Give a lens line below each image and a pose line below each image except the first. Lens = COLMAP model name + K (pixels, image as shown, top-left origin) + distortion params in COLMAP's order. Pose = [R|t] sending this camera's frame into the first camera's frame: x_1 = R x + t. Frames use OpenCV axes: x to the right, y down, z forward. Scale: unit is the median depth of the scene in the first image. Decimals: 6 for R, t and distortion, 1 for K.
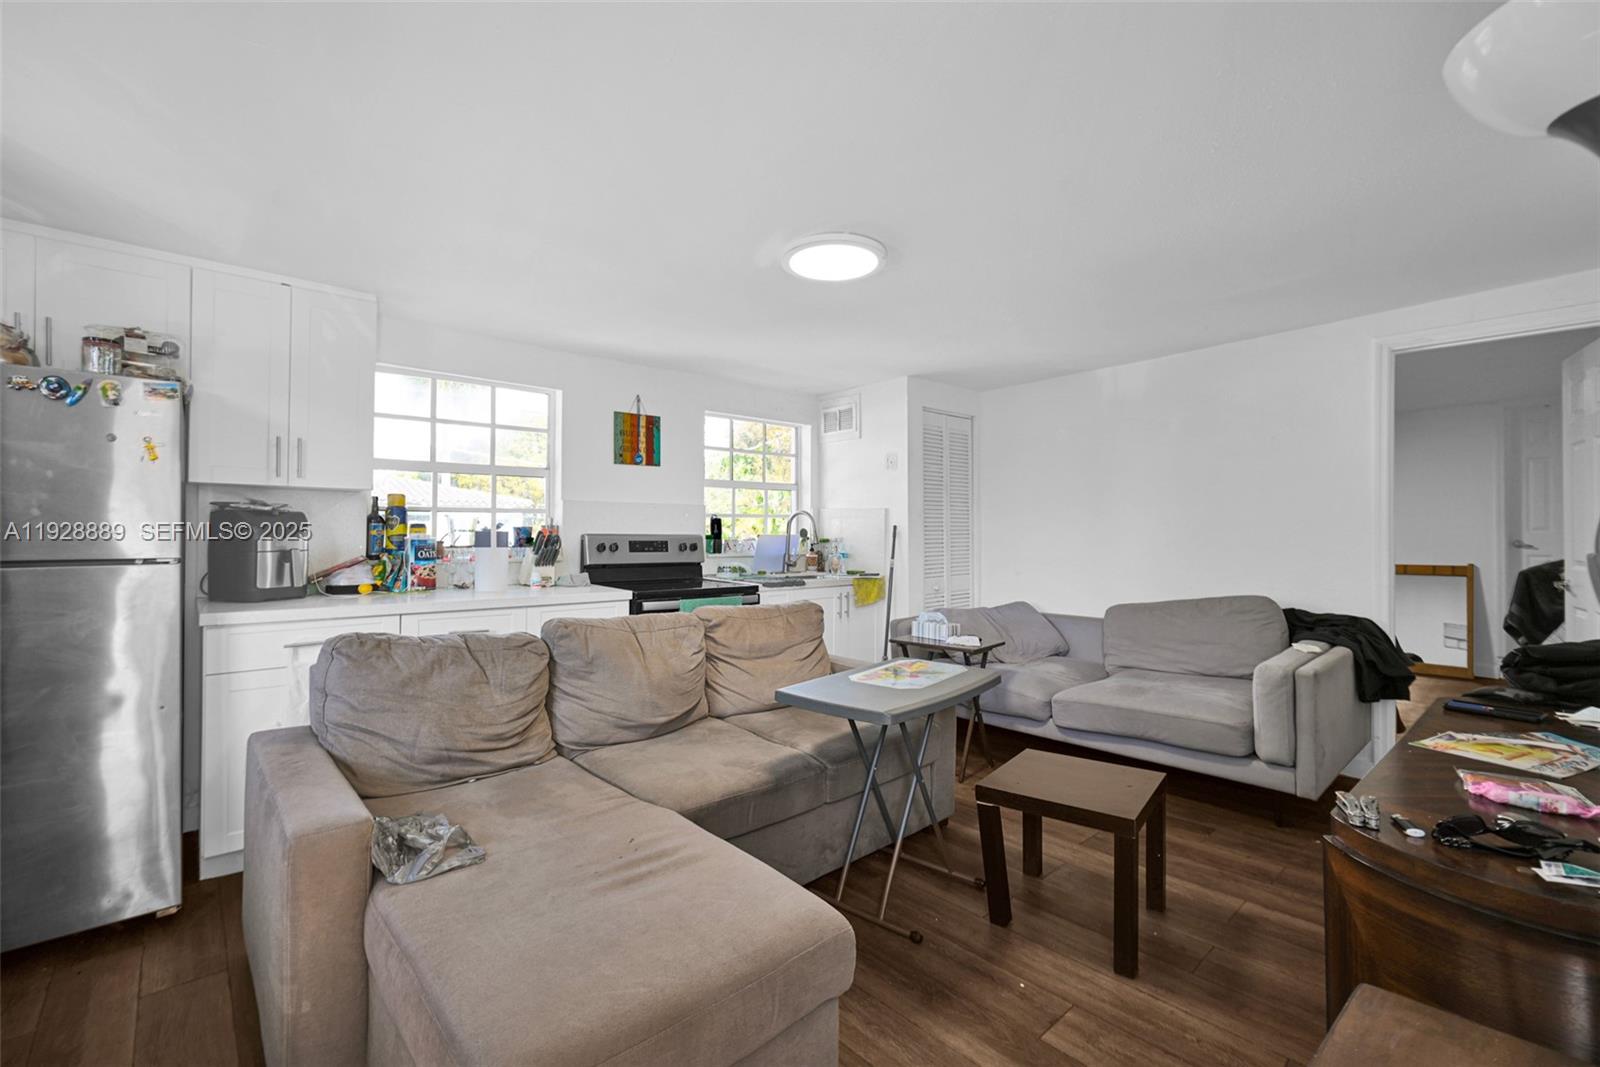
lens RADIAL K [[723.5, 0, 810.7], [0, 723.5, 522.6], [0, 0, 1]] dist [-0.005916, 0.000076]
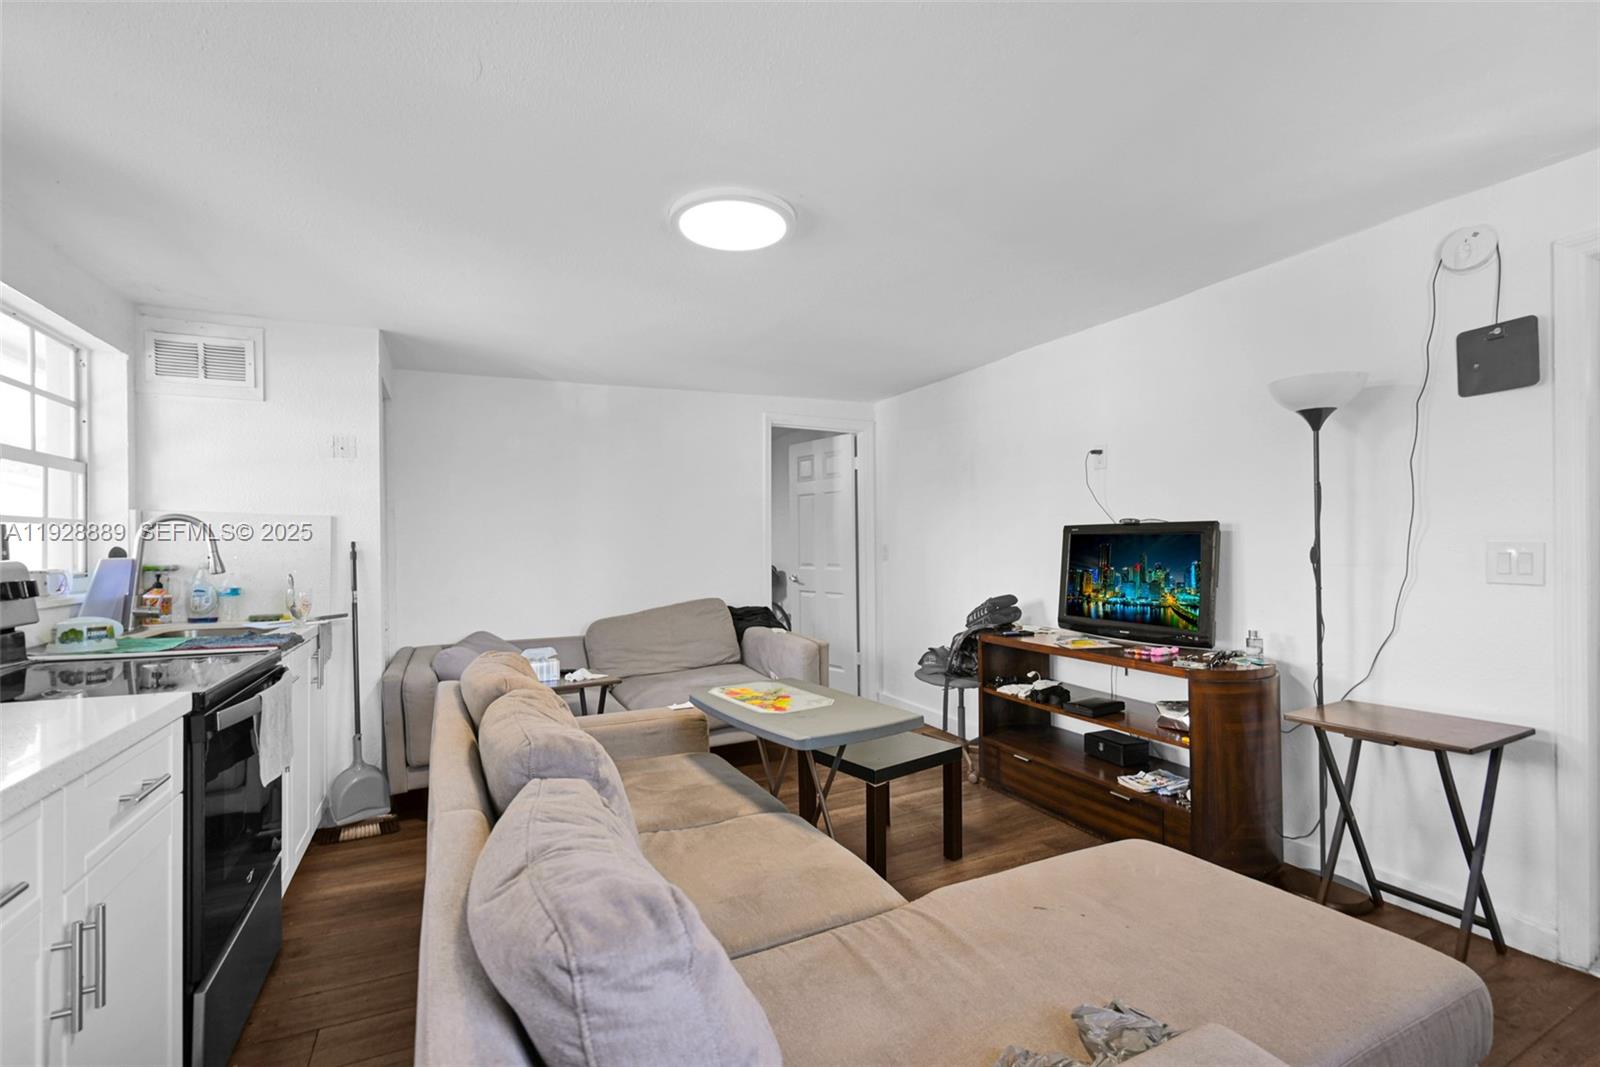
lens RADIAL K [[723.5, 0, 807.3], [0, 723.5, 542.2], [0, 0, 1]] dist [-0.005916, 0.000076]
pose [[0.228934, 0.001123, 0.973441, -0.316387], [-0.004345, 0.999991, -0.000131, 0.002159], [-0.973432, -0.004199, 0.228937, 0.300983]]
